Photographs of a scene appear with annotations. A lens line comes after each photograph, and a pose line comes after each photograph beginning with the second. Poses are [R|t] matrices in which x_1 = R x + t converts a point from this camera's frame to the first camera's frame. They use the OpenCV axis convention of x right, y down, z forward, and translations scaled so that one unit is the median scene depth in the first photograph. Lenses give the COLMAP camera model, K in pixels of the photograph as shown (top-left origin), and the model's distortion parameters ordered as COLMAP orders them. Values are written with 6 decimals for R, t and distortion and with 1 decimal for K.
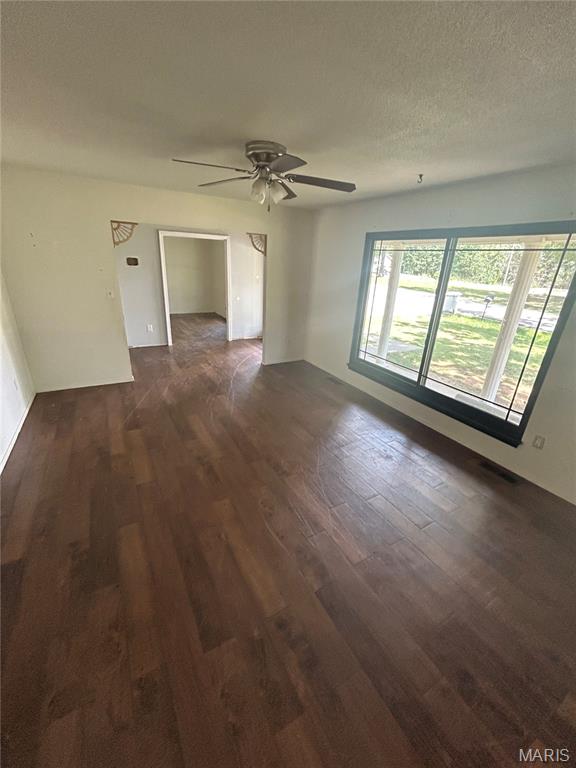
lens RADIAL K [[311.2, 0, 289.3], [0, 311.2, 378.7], [0, 0, 1]] dist [0.000254, 0.000796]
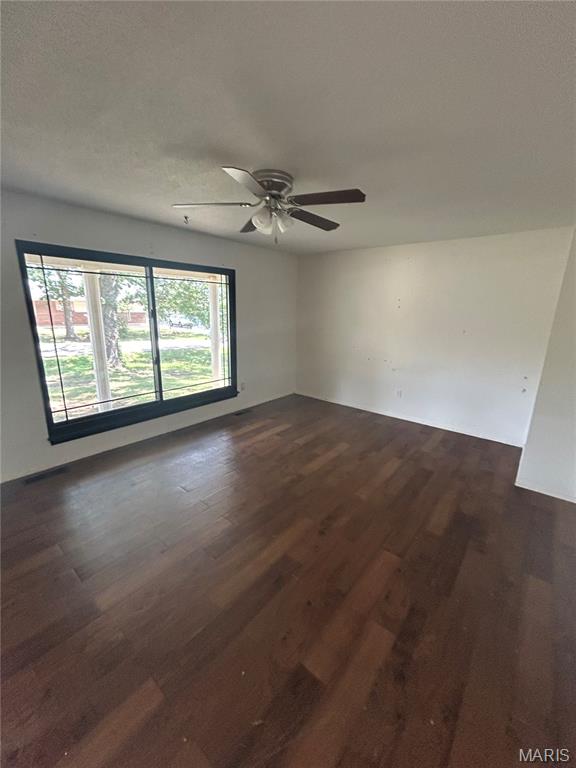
lens RADIAL K [[311.2, 0, 285.0], [0, 311.2, 379.5], [0, 0, 1]] dist [0.000254, 0.000796]
pose [[-0.338085, -0.267659, 0.902251, -0.793585], [0.298147, 0.878861, 0.372440, -0.379575], [-0.892640, 0.394920, -0.217328, 1.000015]]
